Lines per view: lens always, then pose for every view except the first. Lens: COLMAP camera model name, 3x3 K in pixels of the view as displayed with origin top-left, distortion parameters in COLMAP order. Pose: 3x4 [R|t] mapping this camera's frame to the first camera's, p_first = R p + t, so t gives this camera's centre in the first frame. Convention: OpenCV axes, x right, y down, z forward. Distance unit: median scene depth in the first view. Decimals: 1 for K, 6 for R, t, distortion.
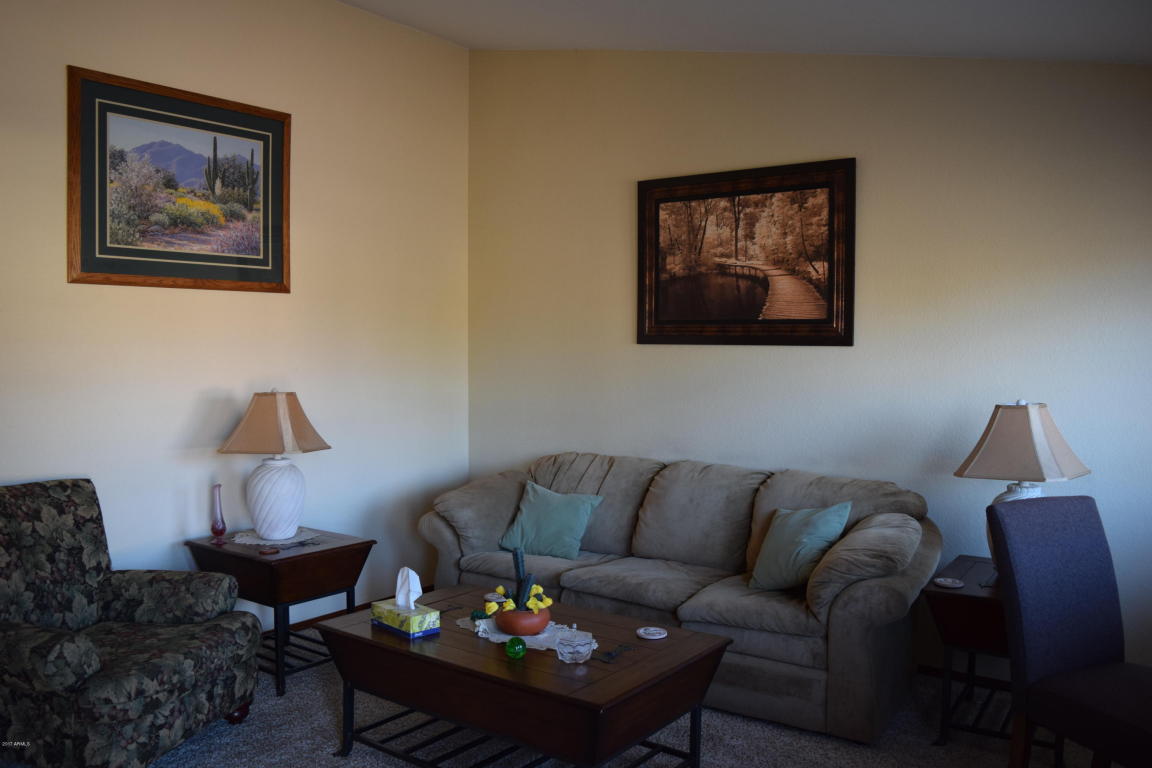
lens RADIAL K [[904.3, 0, 584.4], [0, 904.3, 387.1], [0, 0, 1]] dist [-0.096154, 0.022652]
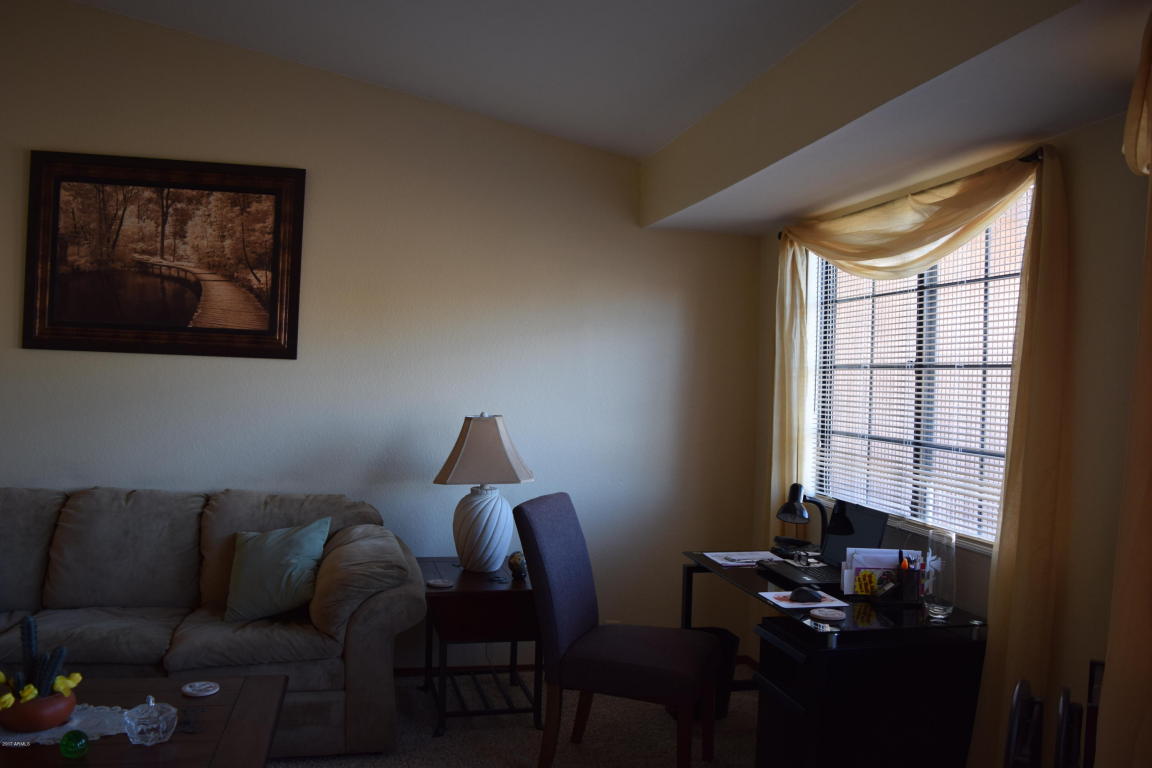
lens RADIAL K [[904.3, 0, 583.2], [0, 904.3, 380.4], [0, 0, 1]] dist [-0.096154, 0.022652]
pose [[0.651533, 0.011240, 0.758537, -0.236650], [0.001319, 0.999872, -0.015949, -0.006351], [-0.758619, 0.011392, 0.651435, 0.118353]]
